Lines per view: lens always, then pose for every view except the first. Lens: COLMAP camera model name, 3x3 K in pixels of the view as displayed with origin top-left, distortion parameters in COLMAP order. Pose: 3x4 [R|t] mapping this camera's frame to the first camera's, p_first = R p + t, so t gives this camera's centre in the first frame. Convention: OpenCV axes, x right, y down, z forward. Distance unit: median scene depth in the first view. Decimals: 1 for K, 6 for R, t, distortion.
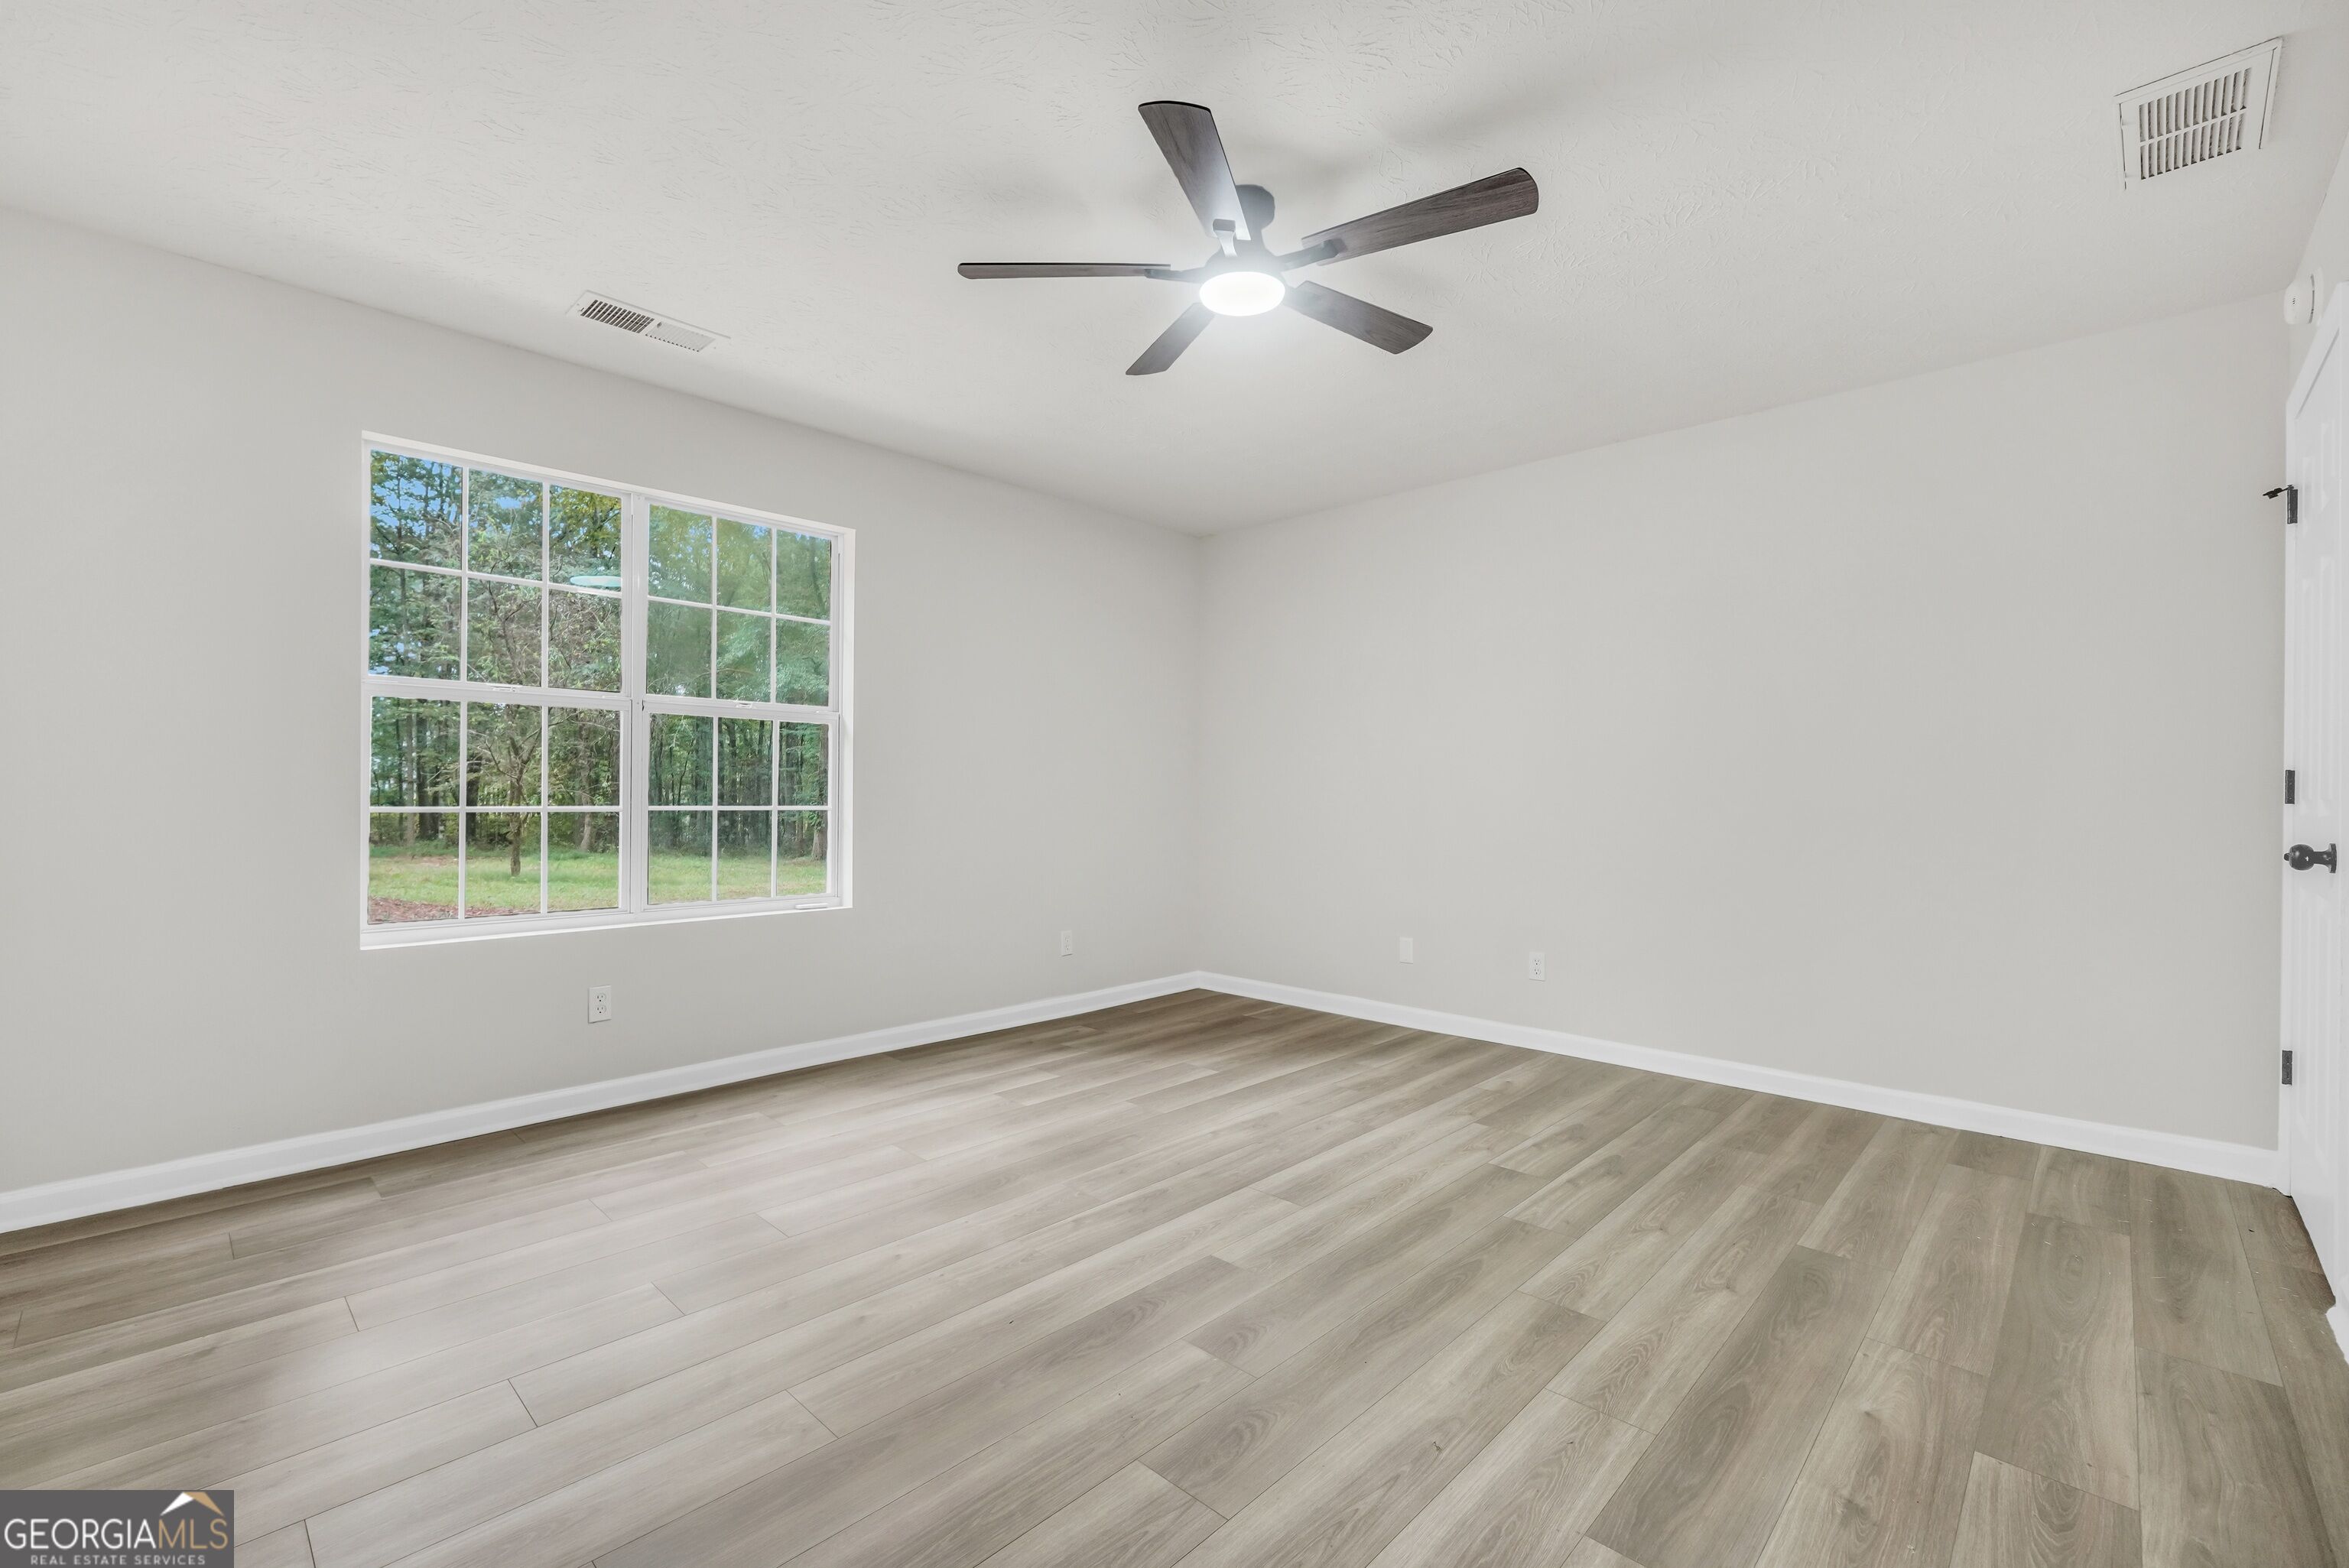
lens RADIAL K [[997.7, 0, 1117.4], [0, 997.7, 787.1], [0, 0, 1]] dist [-0.025978, 0.009118]
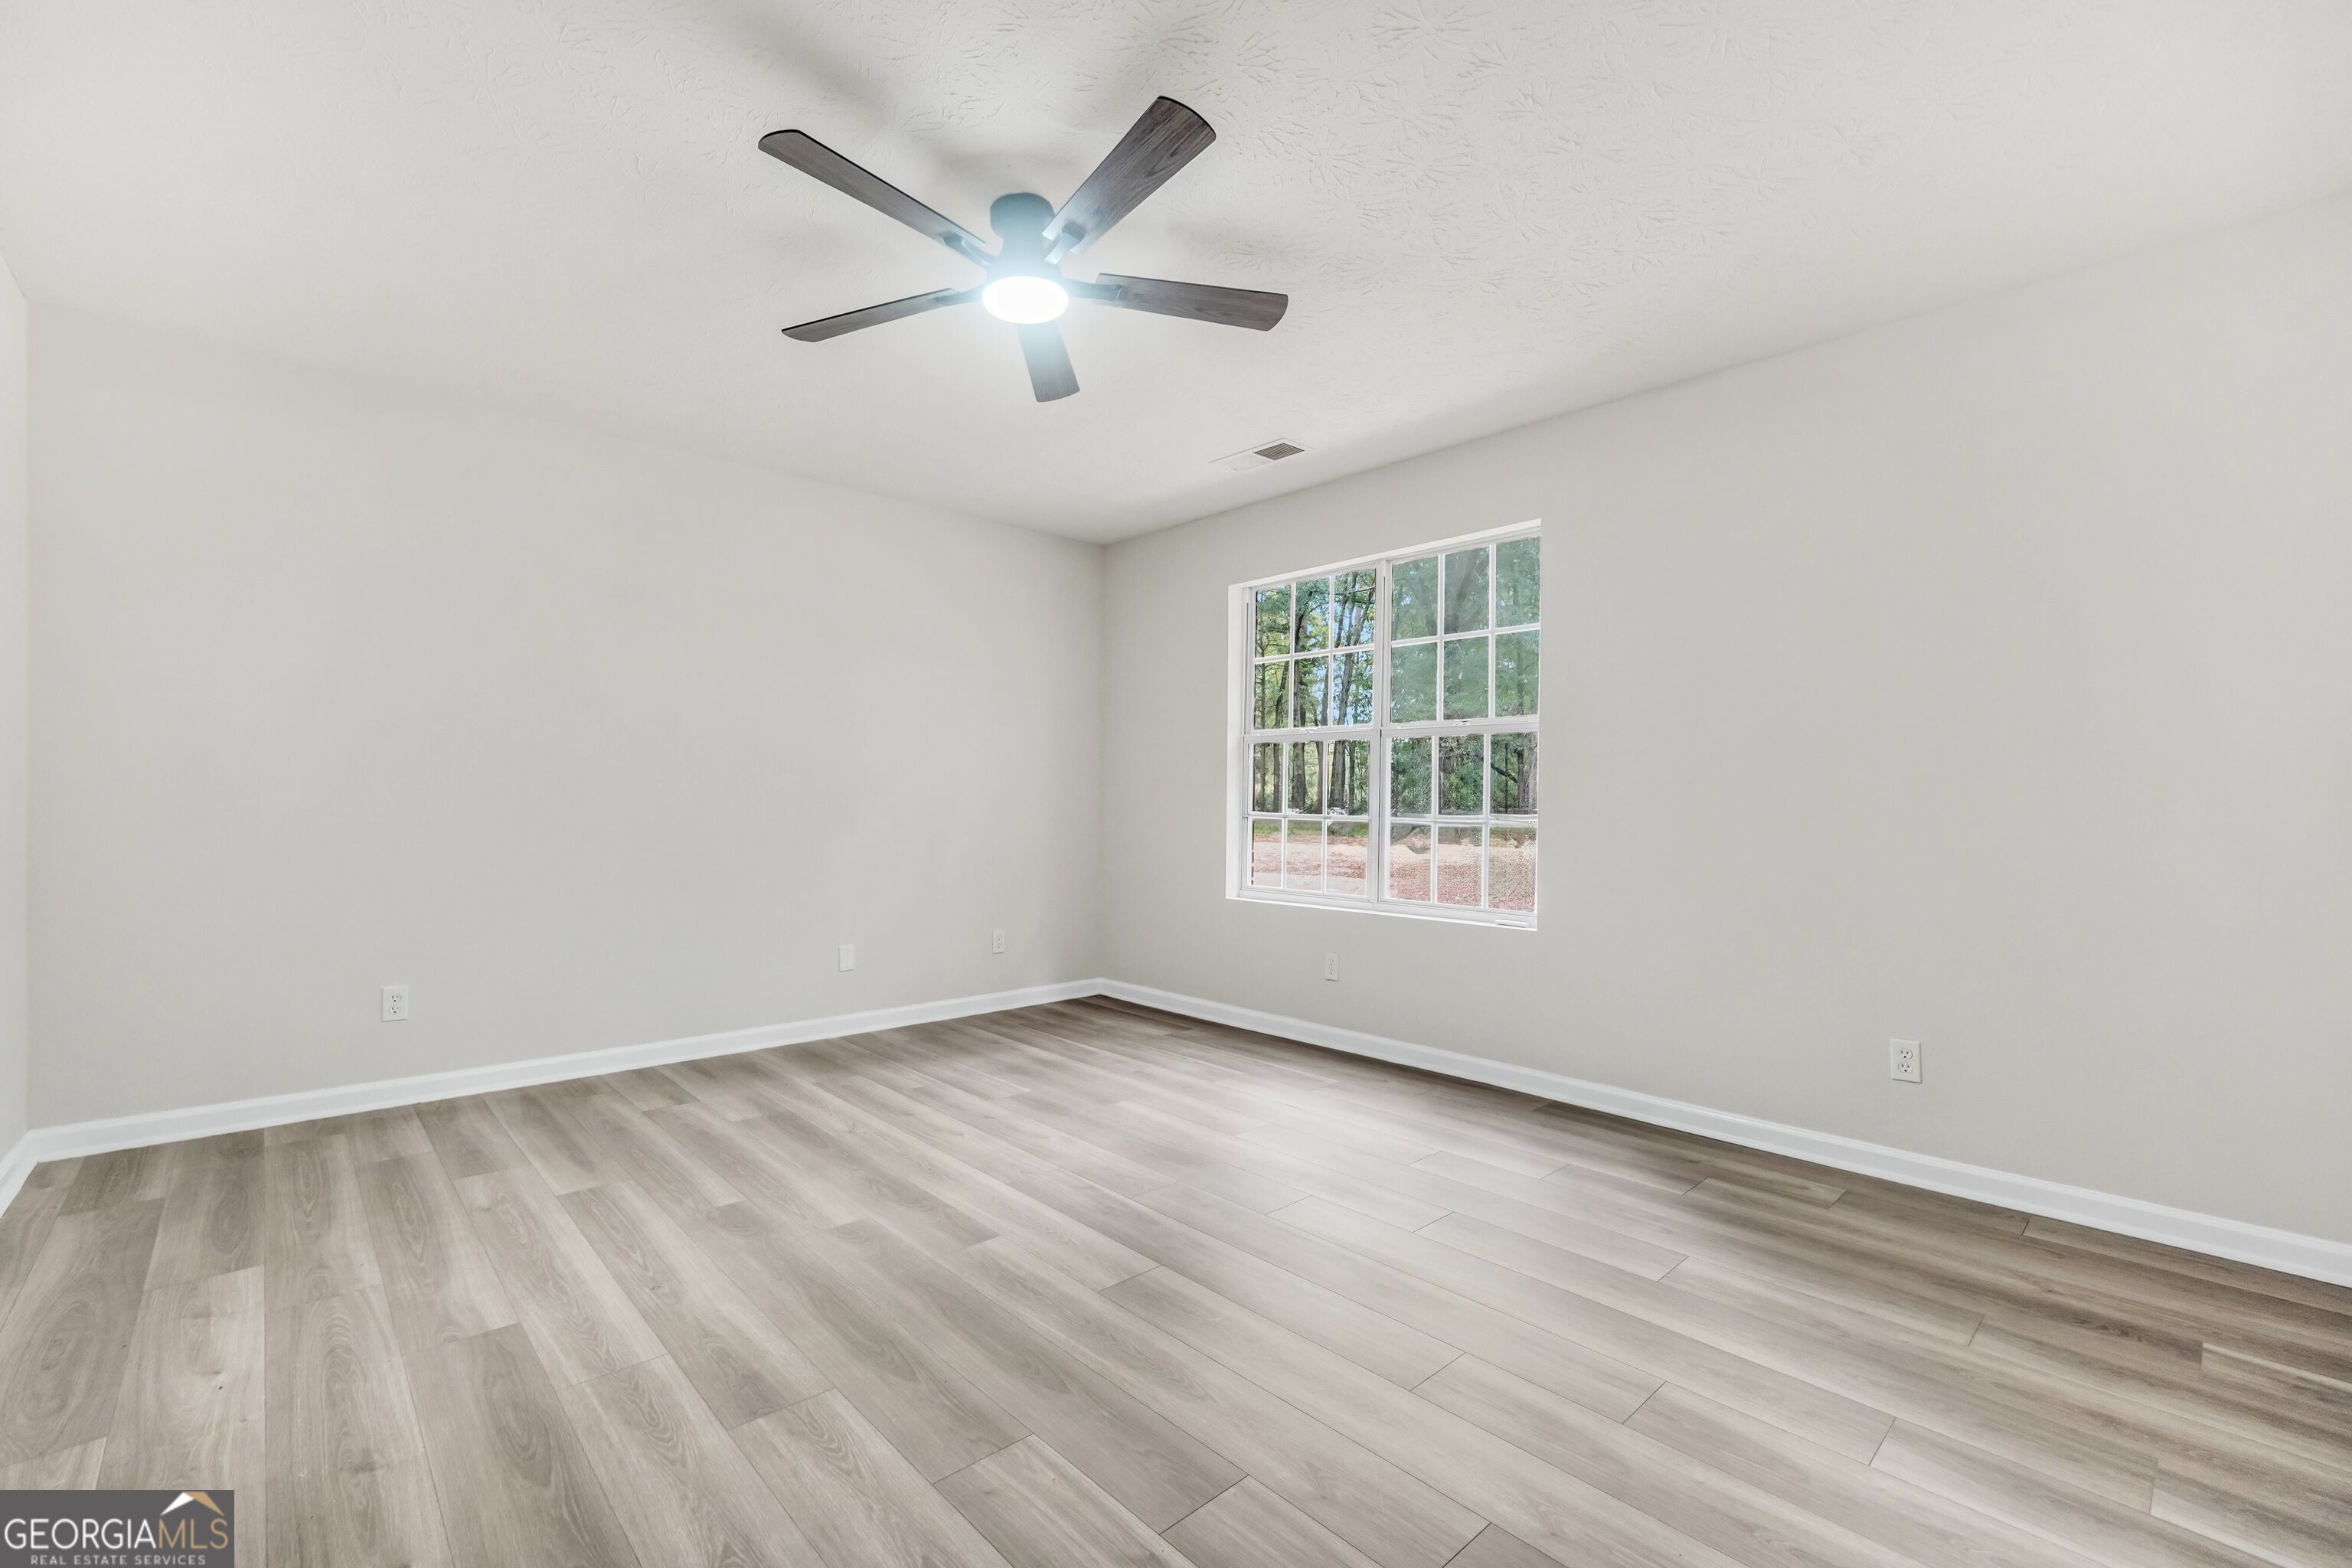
lens RADIAL K [[993.4, 0, 1176.0], [0, 993.4, 784.0], [0, 0, 1]] dist [-0.024386, 0.008611]
pose [[-0.024664, -0.021504, -0.999464, 1.008681], [-0.006221, 0.999753, -0.021357, 0.012608], [0.999676, 0.005691, -0.024792, 1.064475]]
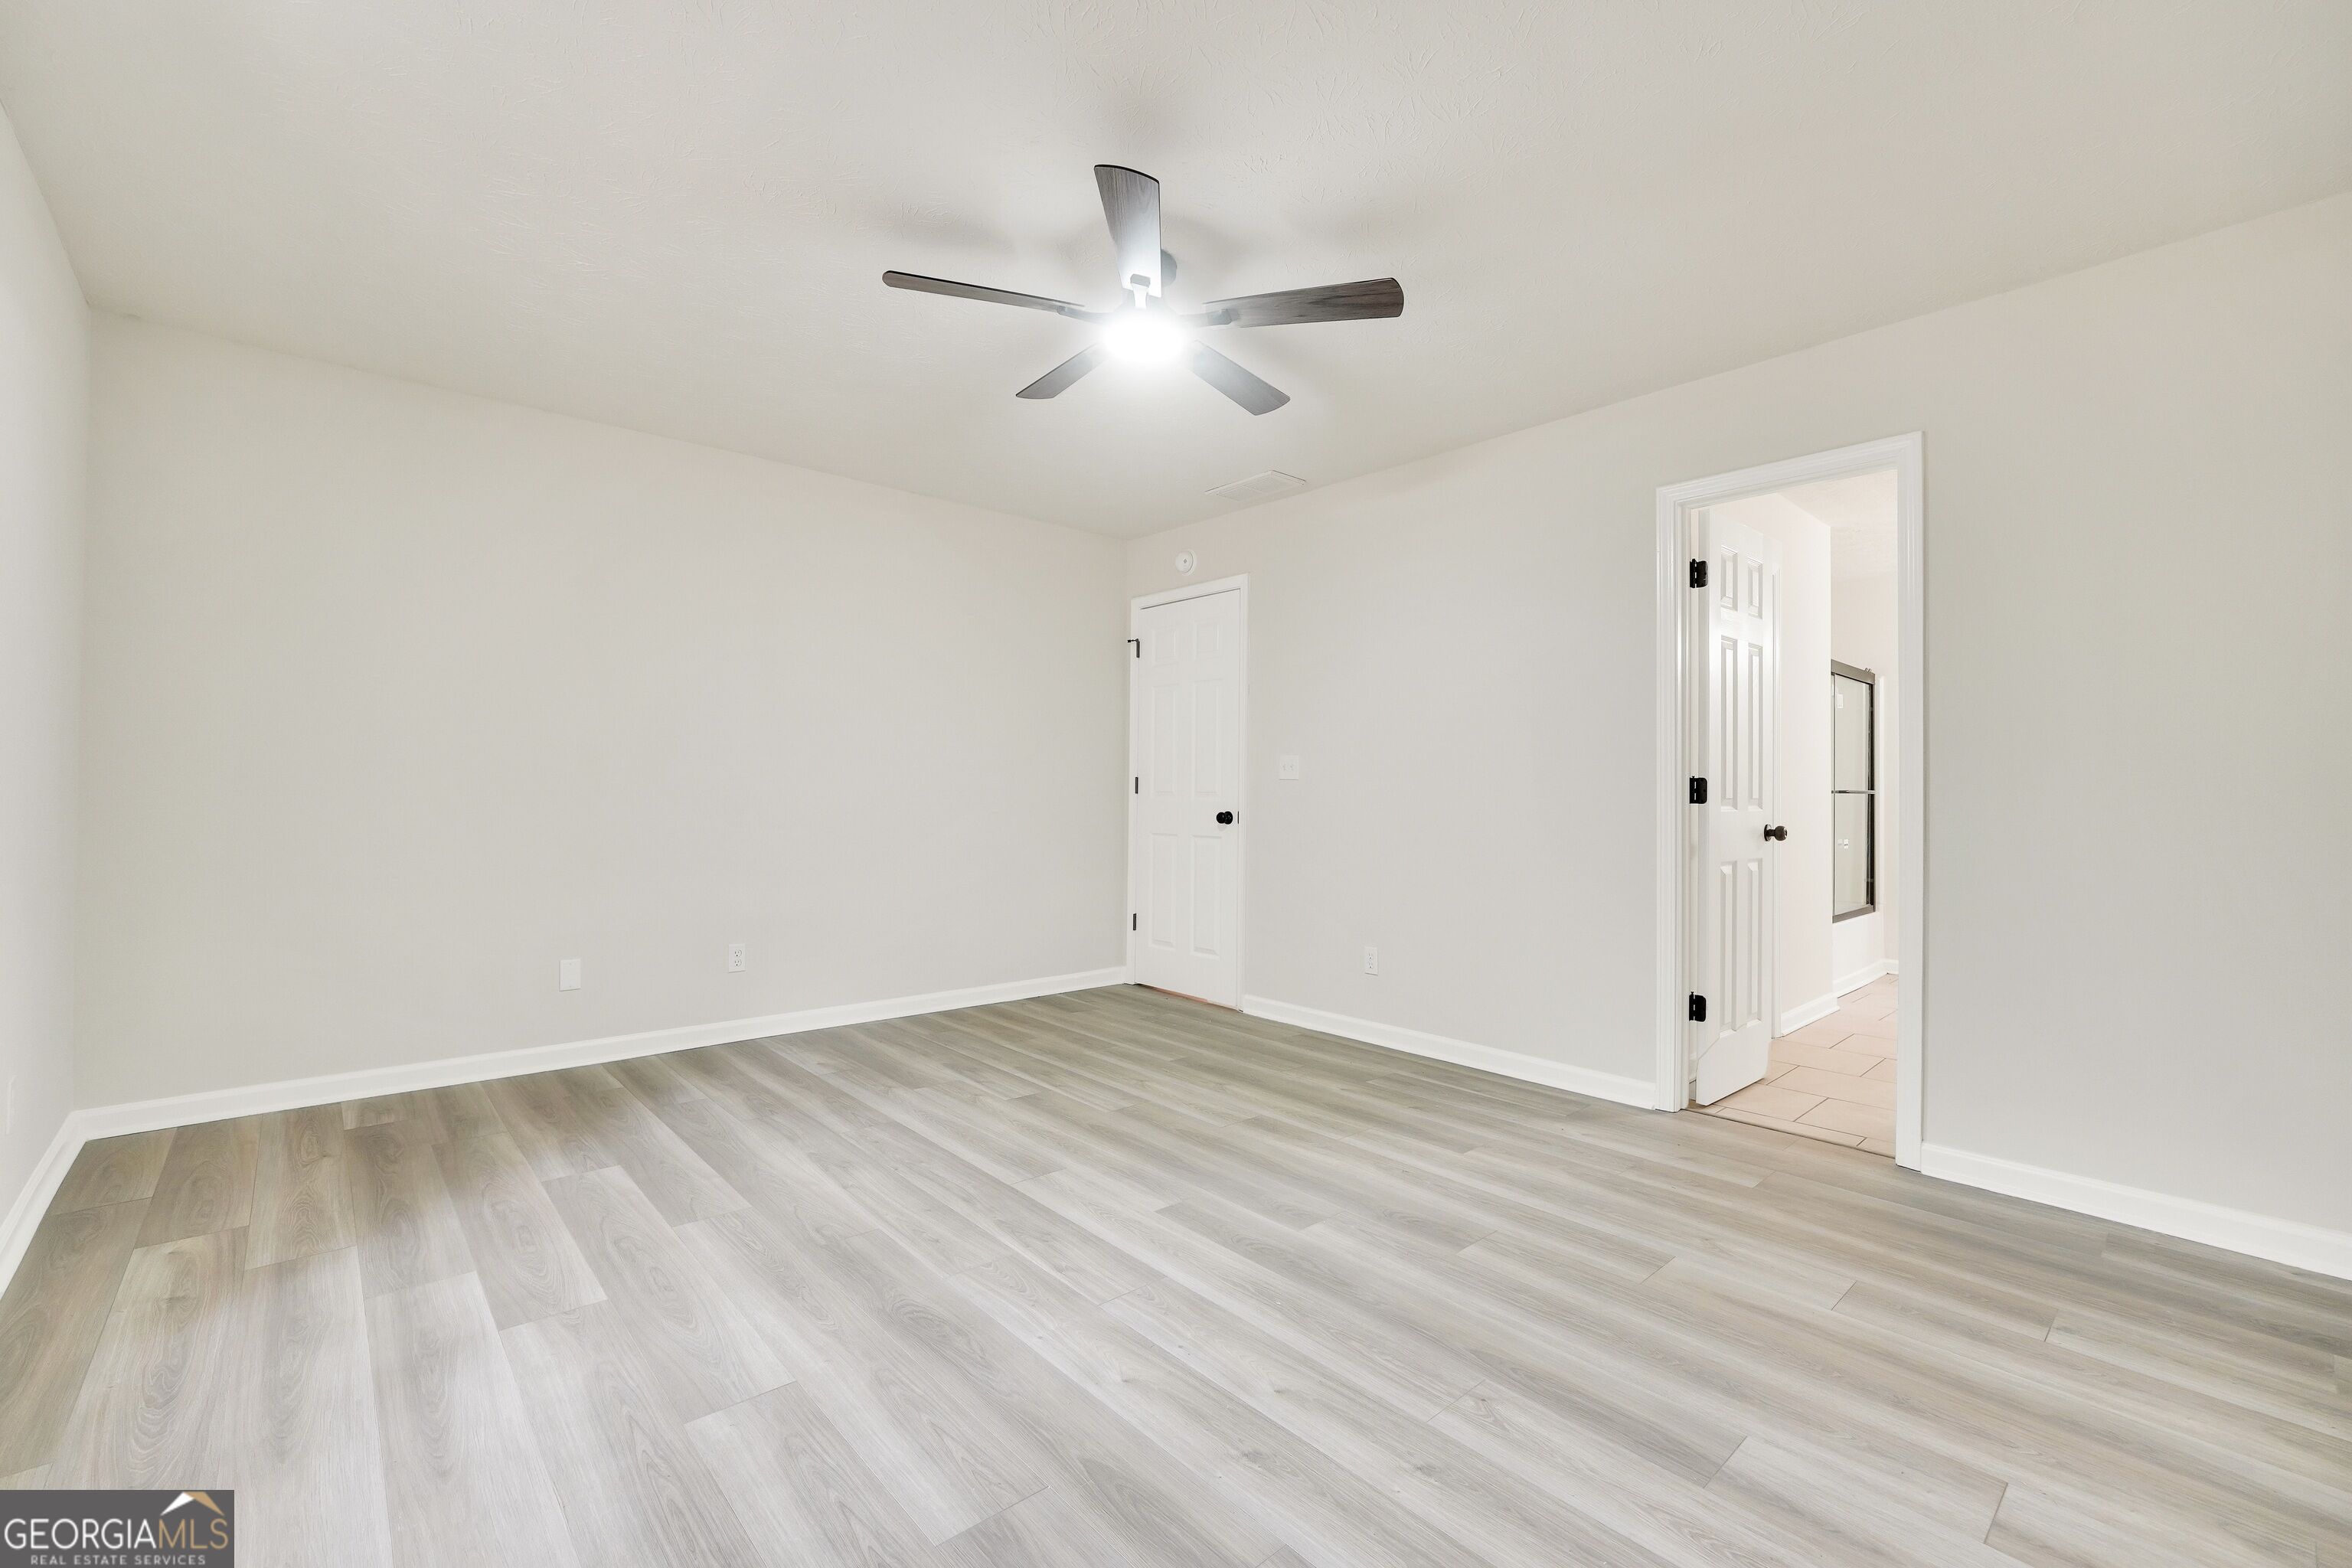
lens RADIAL K [[993.4, 0, 1176.0], [0, 993.4, 784.0], [0, 0, 1]] dist [-0.024386, 0.008611]
pose [[0.046407, 0.005061, 0.998910, -0.873887], [-0.015600, 0.999869, -0.004342, 0.005412], [-0.998801, -0.015382, 0.046480, 0.820938]]
